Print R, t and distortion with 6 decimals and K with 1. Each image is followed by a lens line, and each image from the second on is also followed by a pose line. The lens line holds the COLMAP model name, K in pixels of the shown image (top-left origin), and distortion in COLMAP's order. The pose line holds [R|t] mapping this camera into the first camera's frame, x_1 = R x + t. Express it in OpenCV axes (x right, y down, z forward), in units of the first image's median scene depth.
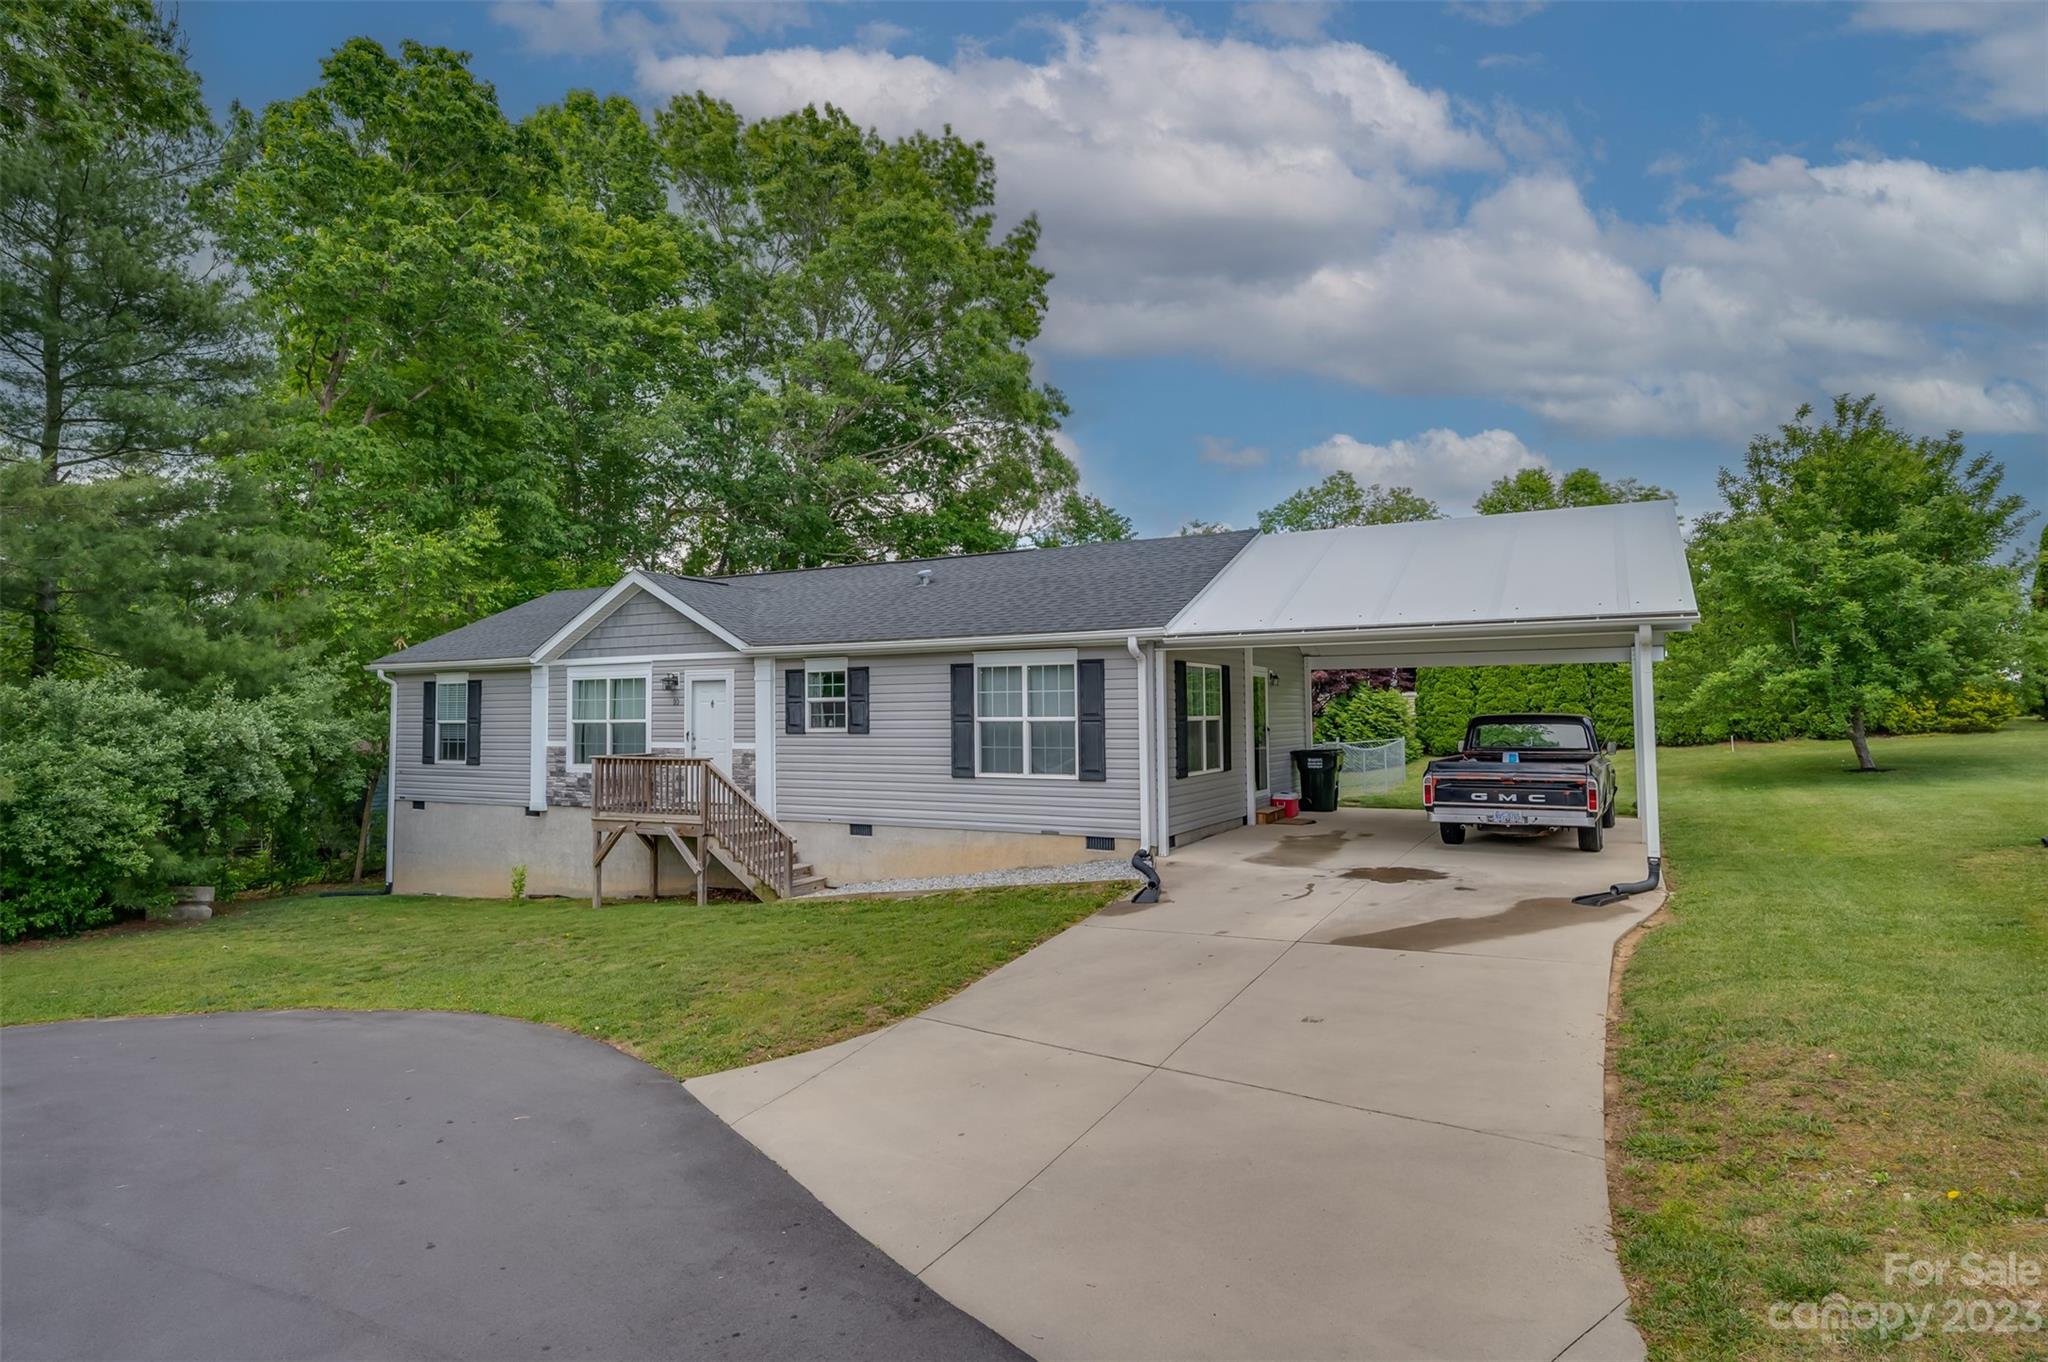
lens RADIAL K [[804.3, 0, 1030.9], [0, 804.3, 688.2], [0, 0, 1]] dist [0.005111, -0.000364]
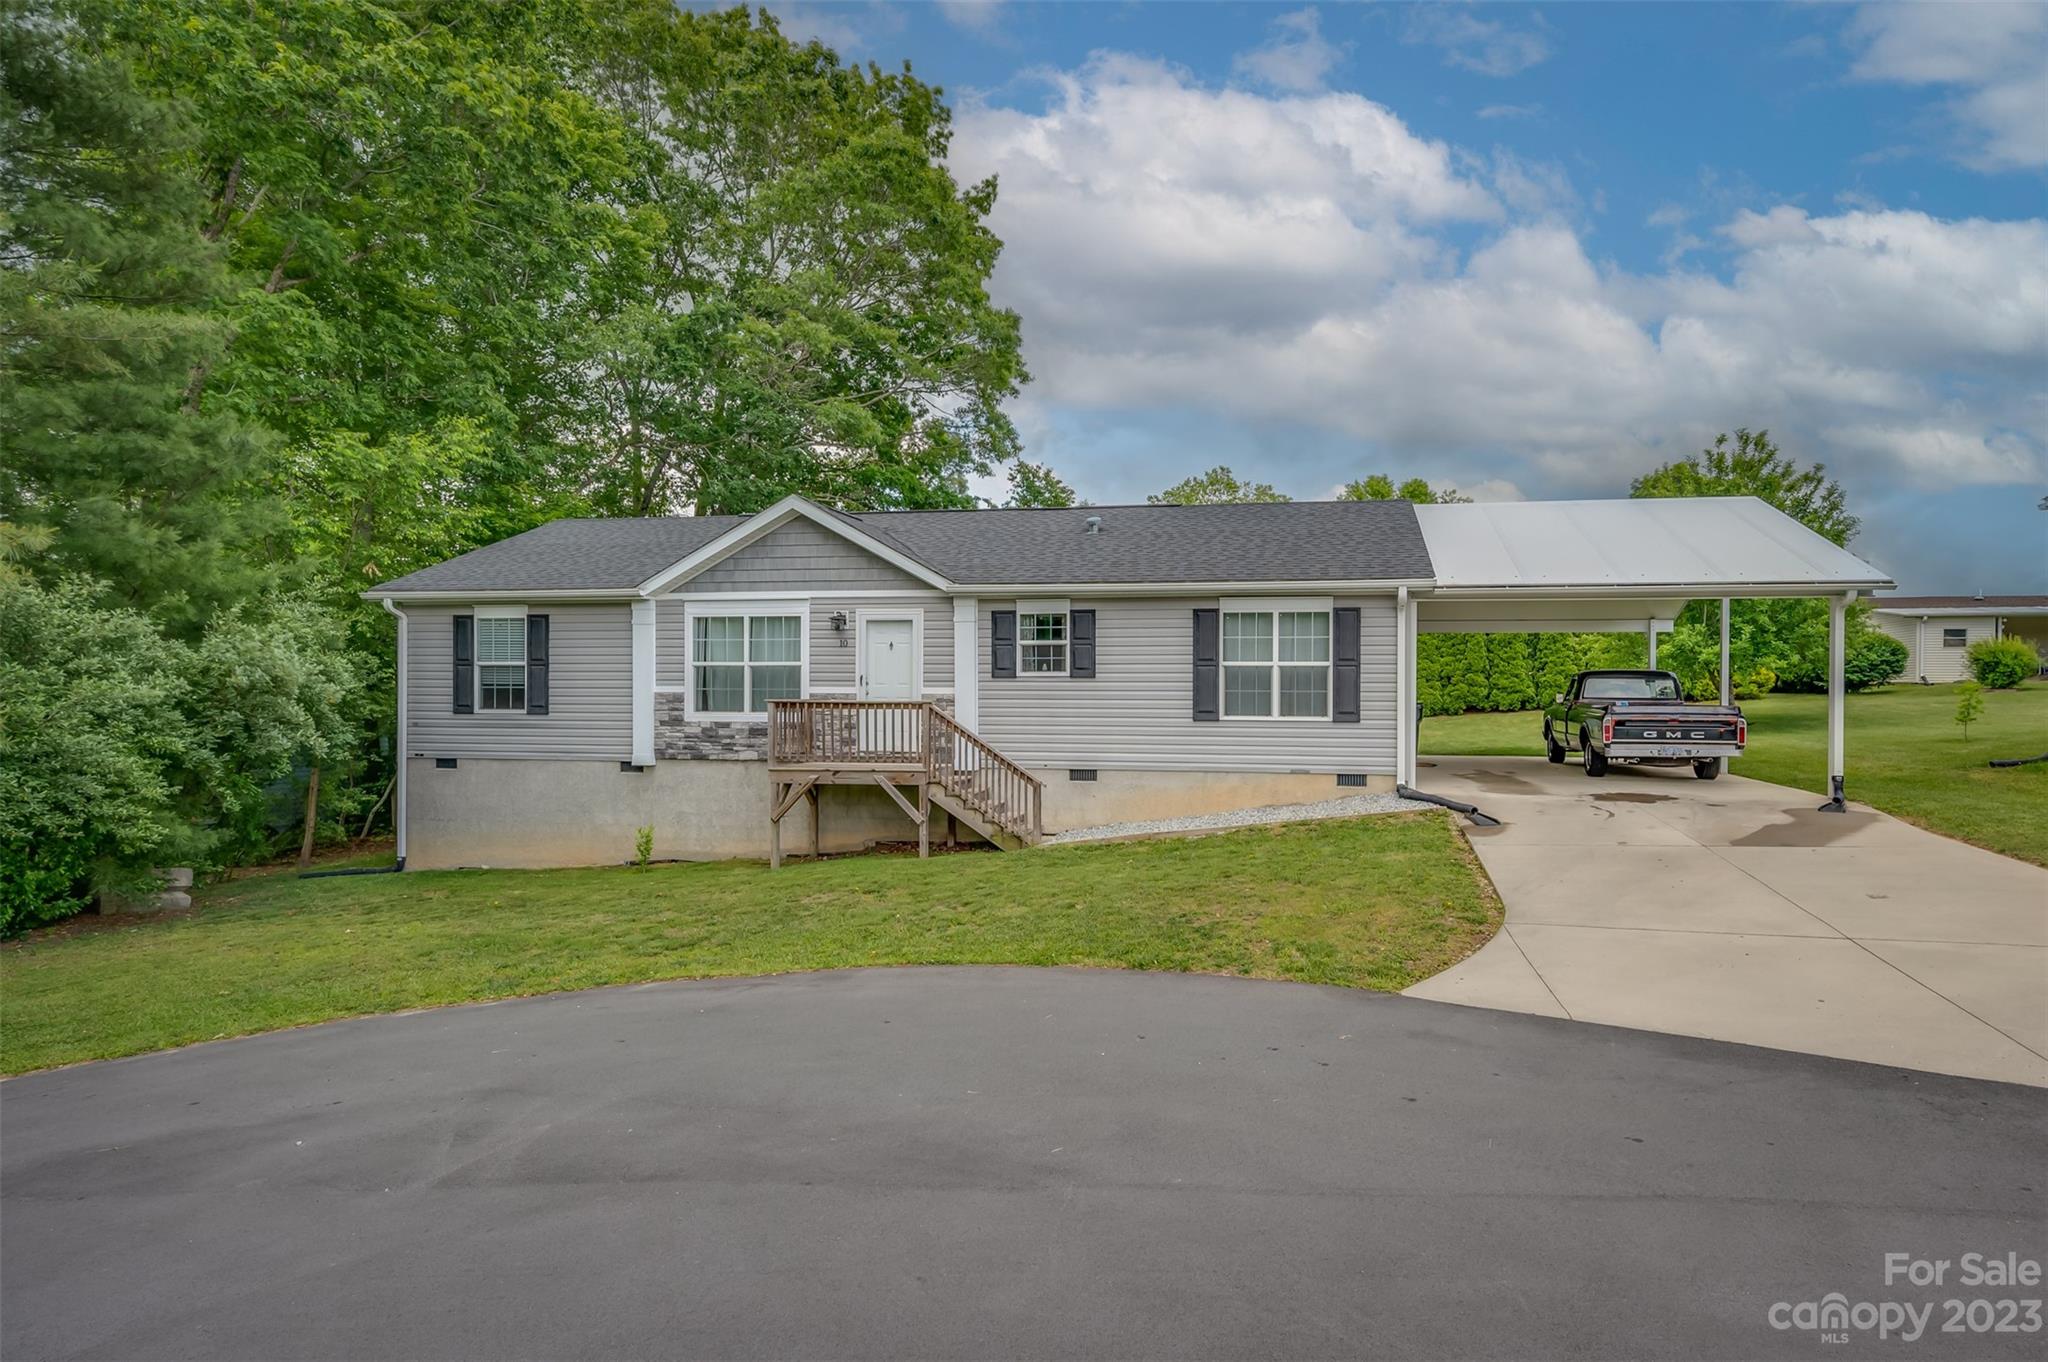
lens RADIAL K [[783.5, 0, 1026.0], [0, 783.5, 693.3], [0, 0, 1]] dist [-0.000328, 0.004681]
pose [[0.967516, 0.011748, 0.252539, -0.497443], [-0.020724, 0.999243, 0.032912, 0.043437], [-0.251961, -0.037076, 0.967027, 0.088446]]
